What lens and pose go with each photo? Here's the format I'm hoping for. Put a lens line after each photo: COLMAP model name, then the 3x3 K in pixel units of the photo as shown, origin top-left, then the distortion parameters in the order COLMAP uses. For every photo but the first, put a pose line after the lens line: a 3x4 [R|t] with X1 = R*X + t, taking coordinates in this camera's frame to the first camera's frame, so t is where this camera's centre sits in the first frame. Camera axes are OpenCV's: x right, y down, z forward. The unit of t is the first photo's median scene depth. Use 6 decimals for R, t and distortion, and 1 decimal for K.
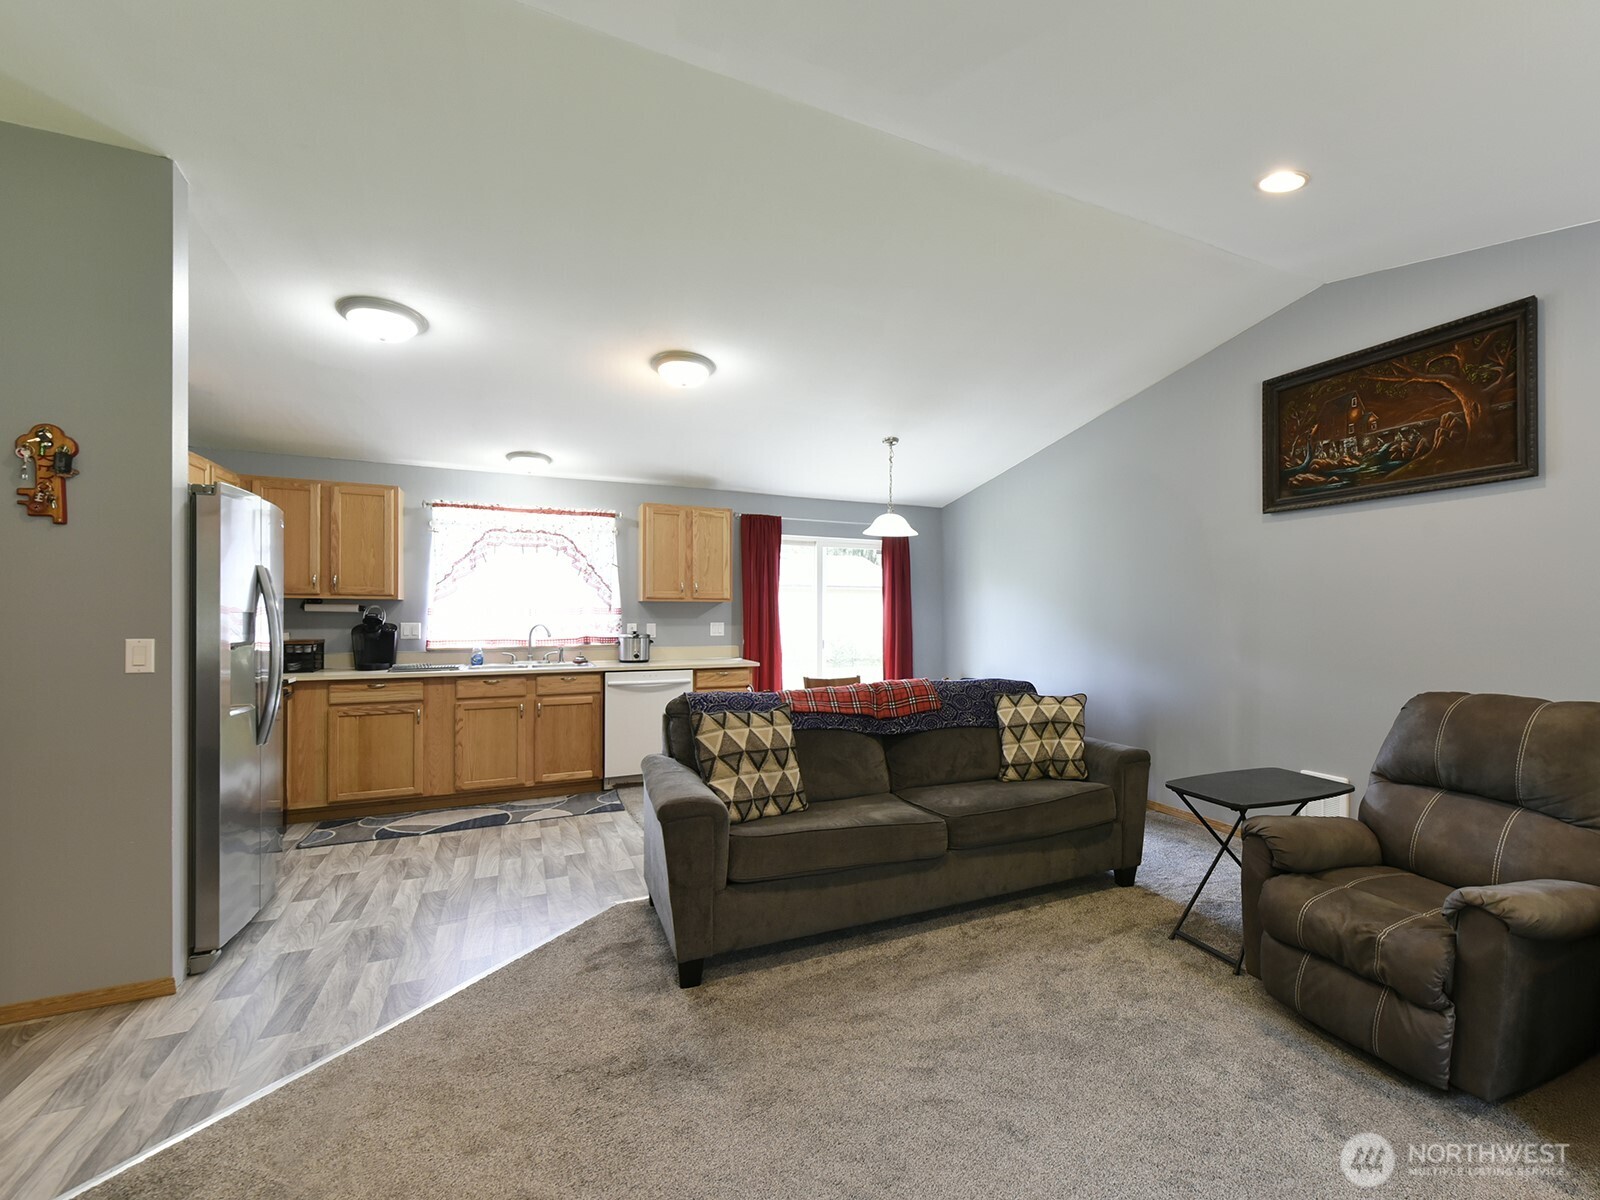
lens RADIAL K [[642.2, 0, 800.0], [0, 642.2, 600.0], [0, 0, 1]] dist [-0.000859, -0.000104]
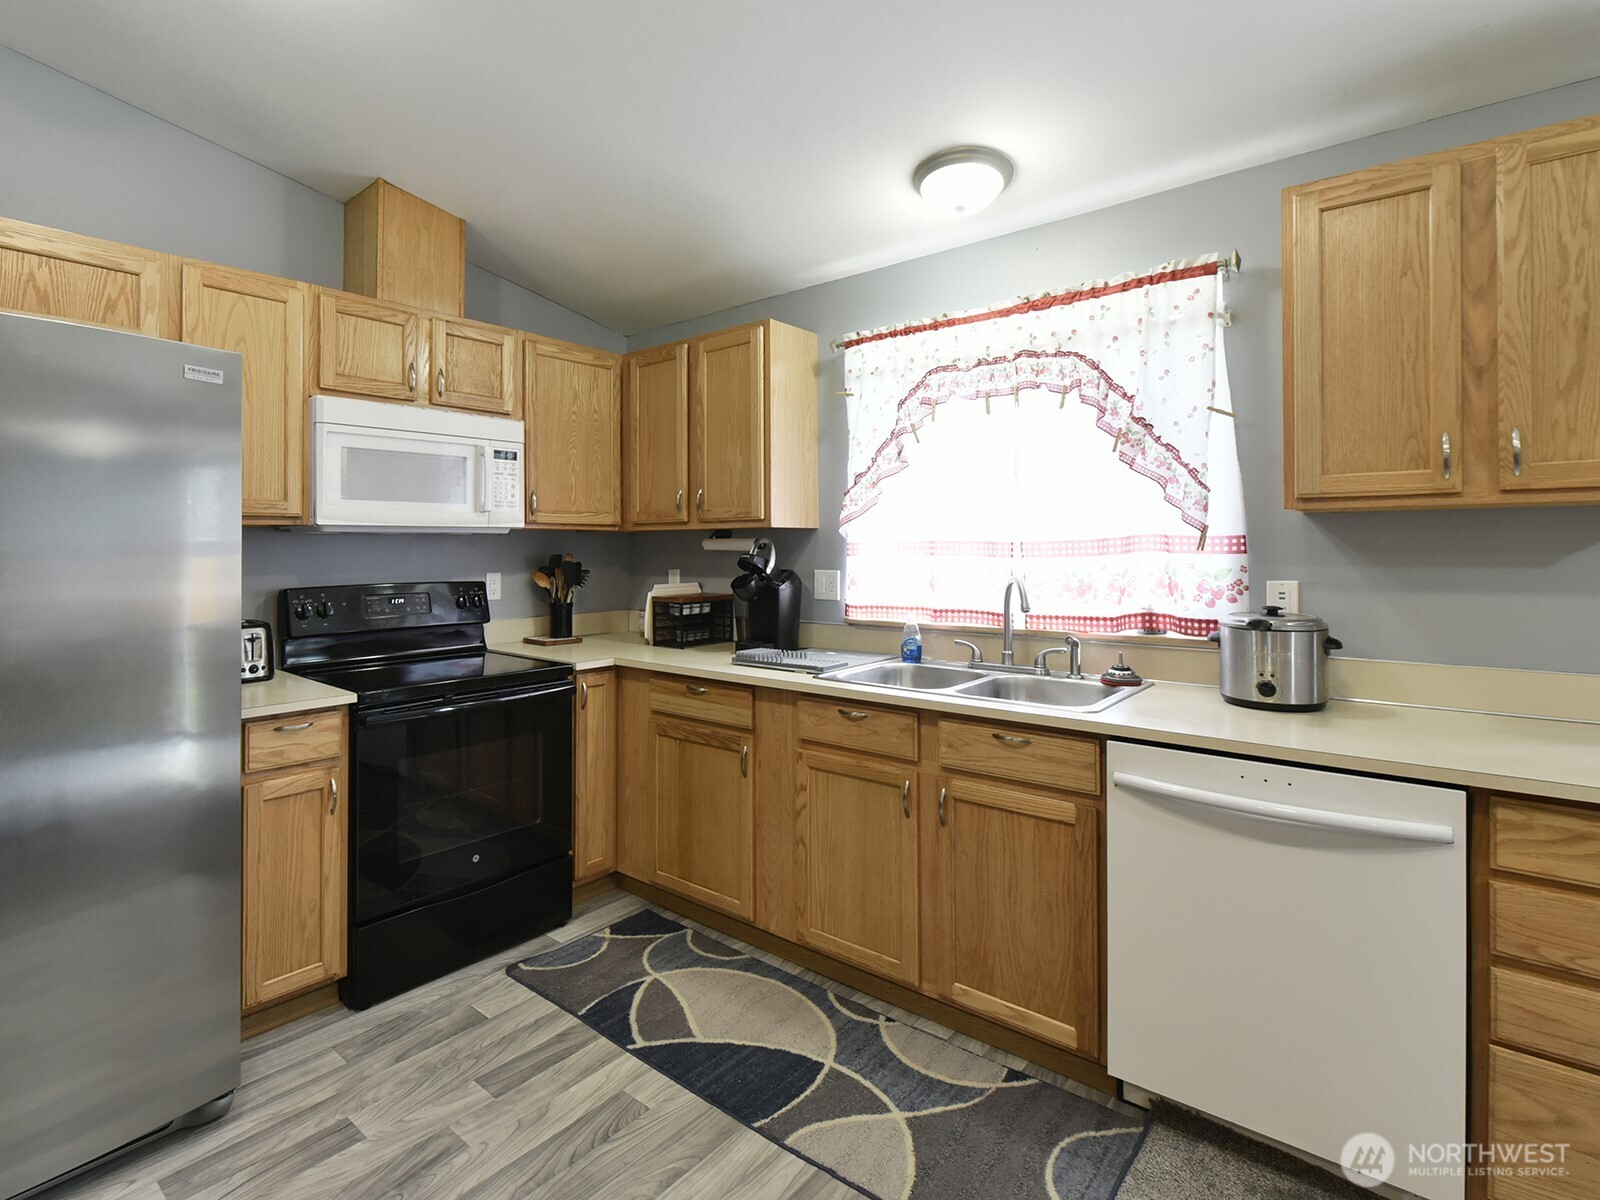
lens RADIAL K [[782.8, 0, 802.8], [0, 782.8, 535.2], [0, 0, 1]] dist [-0.006196, -0.001148]
pose [[0.487177, -0.018950, -0.873098, -0.035857], [0.028153, 0.999586, -0.005987, 0.009631], [0.872849, -0.021663, 0.487509, 0.654786]]
